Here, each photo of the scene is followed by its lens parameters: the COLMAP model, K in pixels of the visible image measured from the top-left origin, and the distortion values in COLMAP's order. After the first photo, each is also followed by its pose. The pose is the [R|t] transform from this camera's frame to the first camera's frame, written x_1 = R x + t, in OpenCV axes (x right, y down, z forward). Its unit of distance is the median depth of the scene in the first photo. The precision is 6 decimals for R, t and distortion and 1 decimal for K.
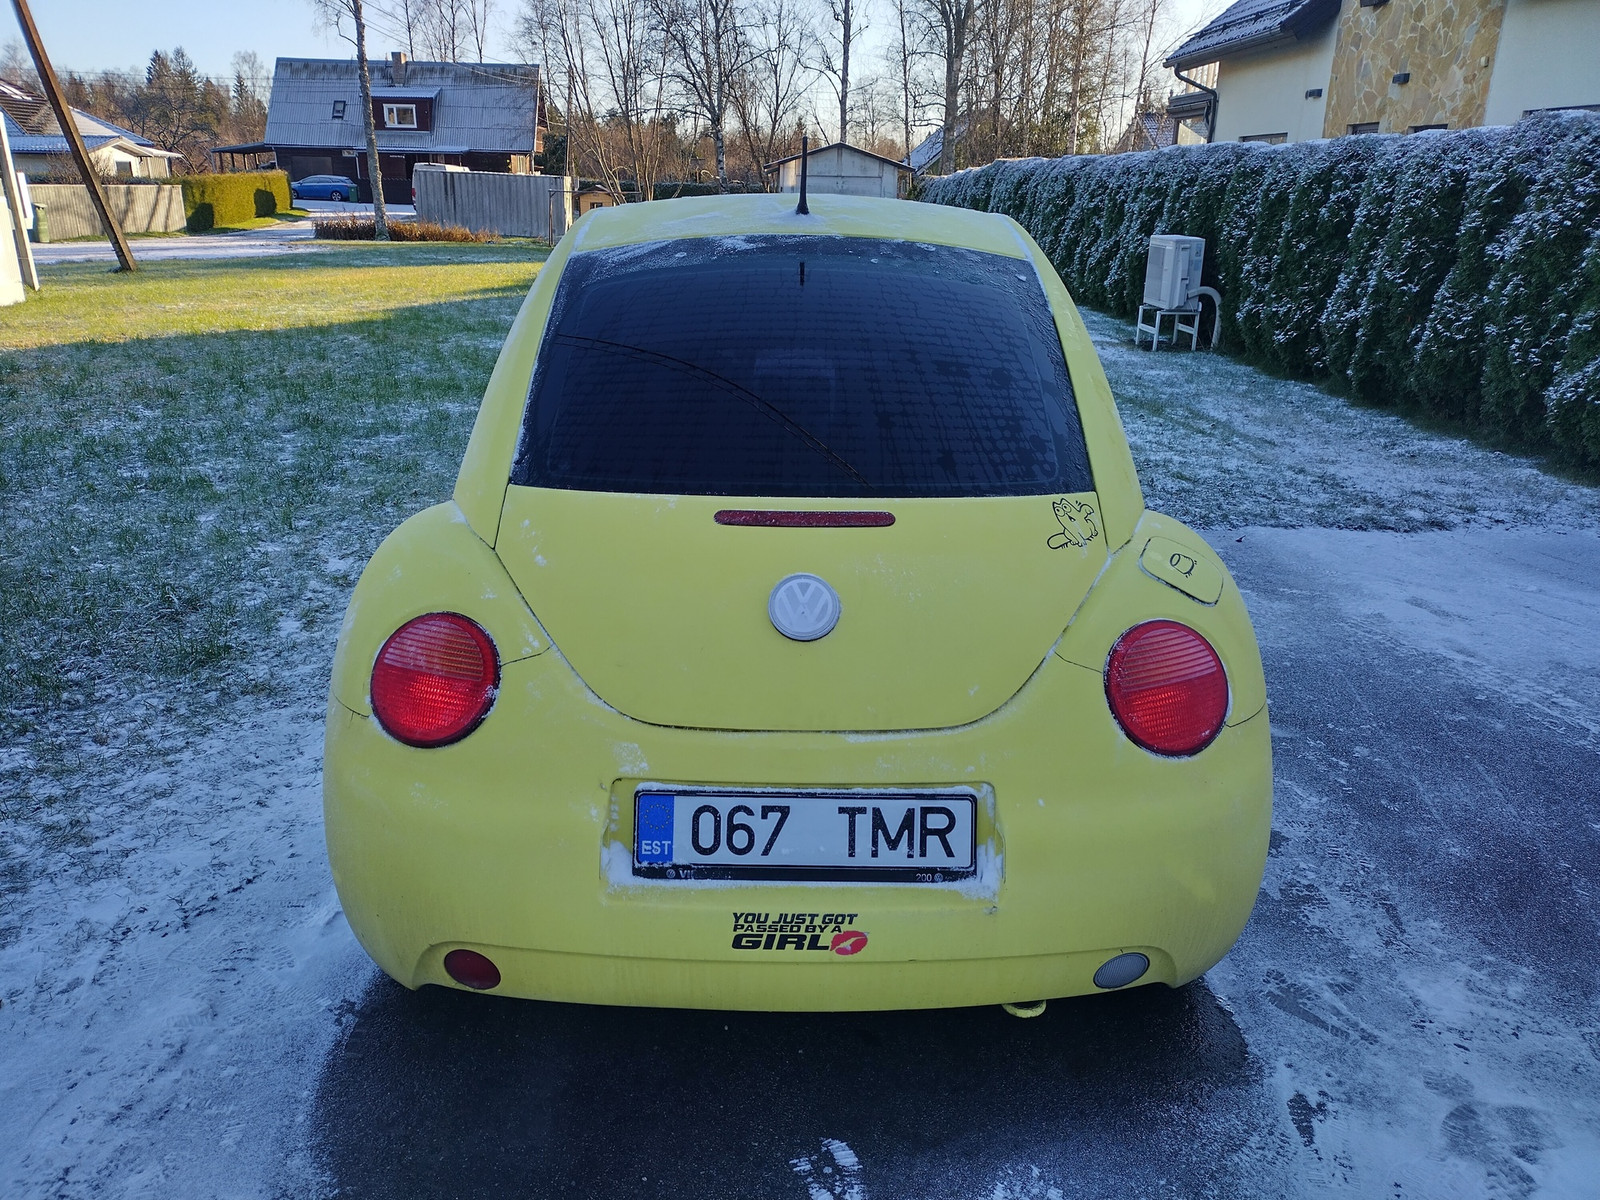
lens RADIAL K [[1194.9, 0, 806.2], [0, 1194.9, 603.8], [0, 0, 1]] dist [0.031334, -0.029269]
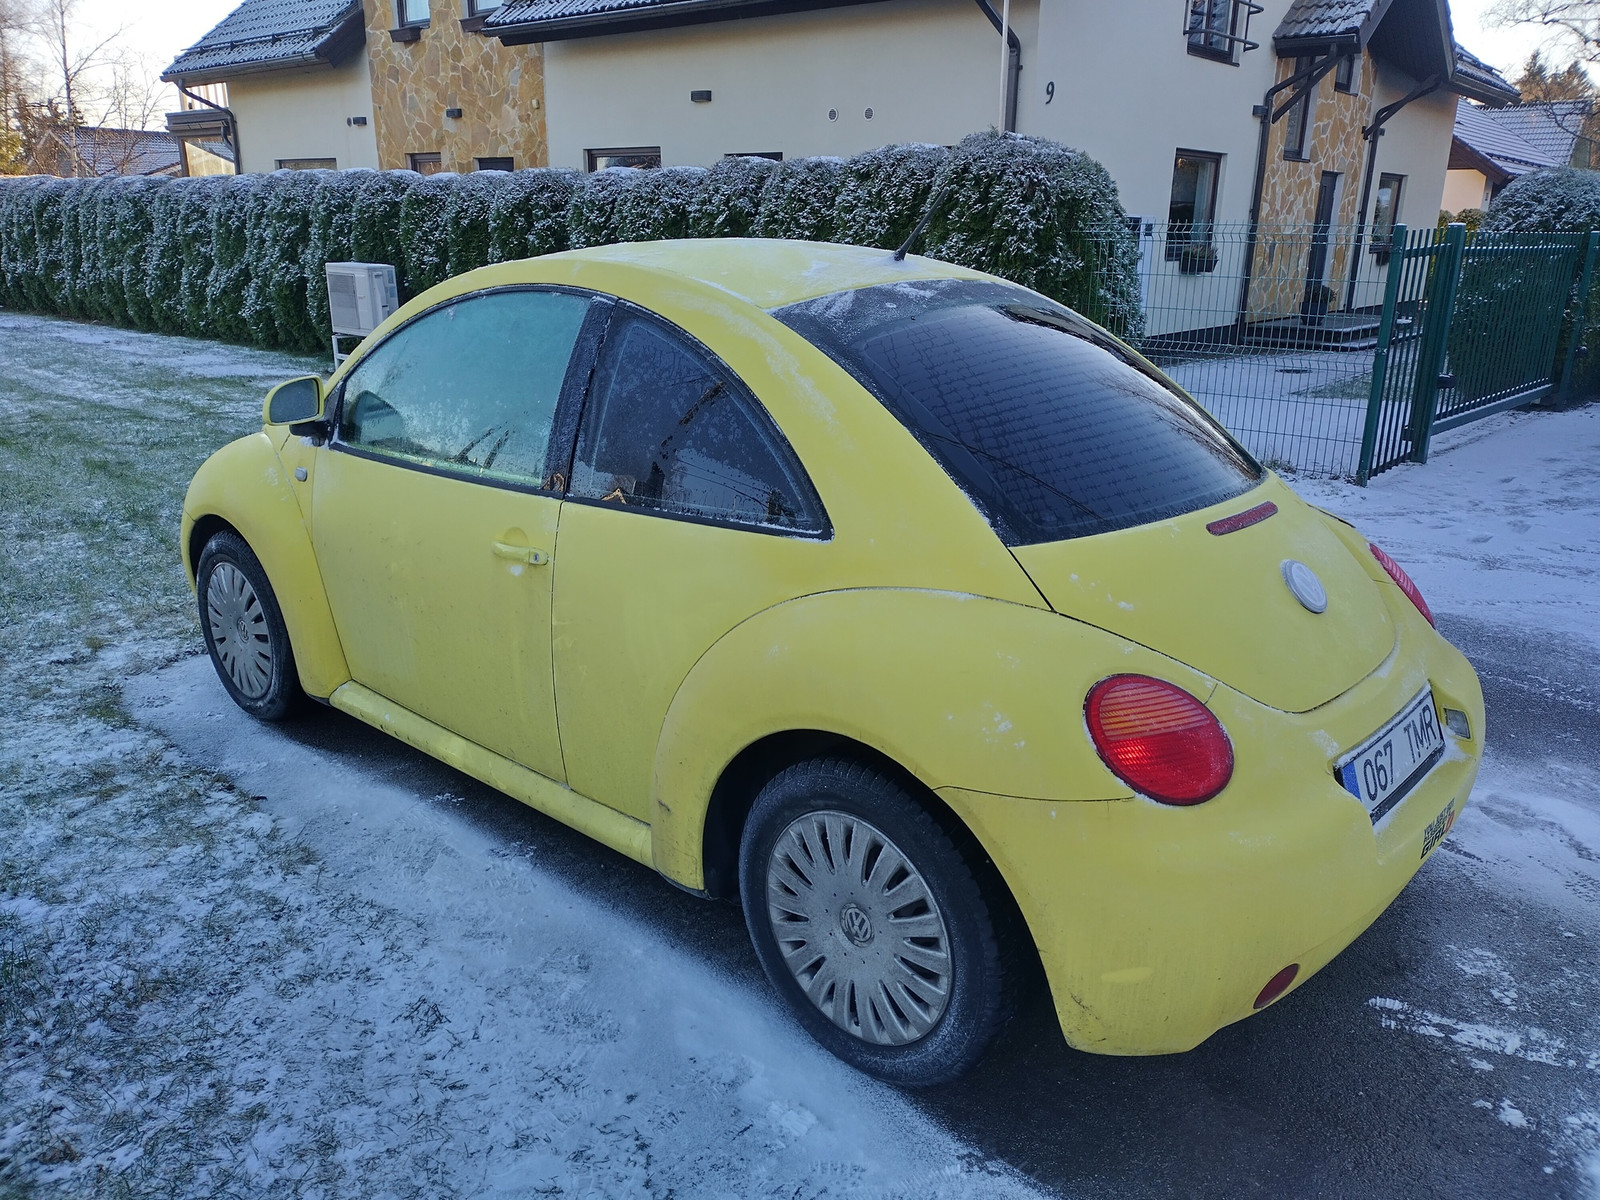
lens RADIAL K [[1194.9, 0, 808.3], [0, 1194.9, 604.5], [0, 0, 1]] dist [0.031334, -0.029269]
pose [[0.683723, -0.226358, 0.693747, -0.147899], [0.236760, 0.968057, 0.082522, -0.024698], [-0.690267, 0.107829, 0.715475, 0.060328]]
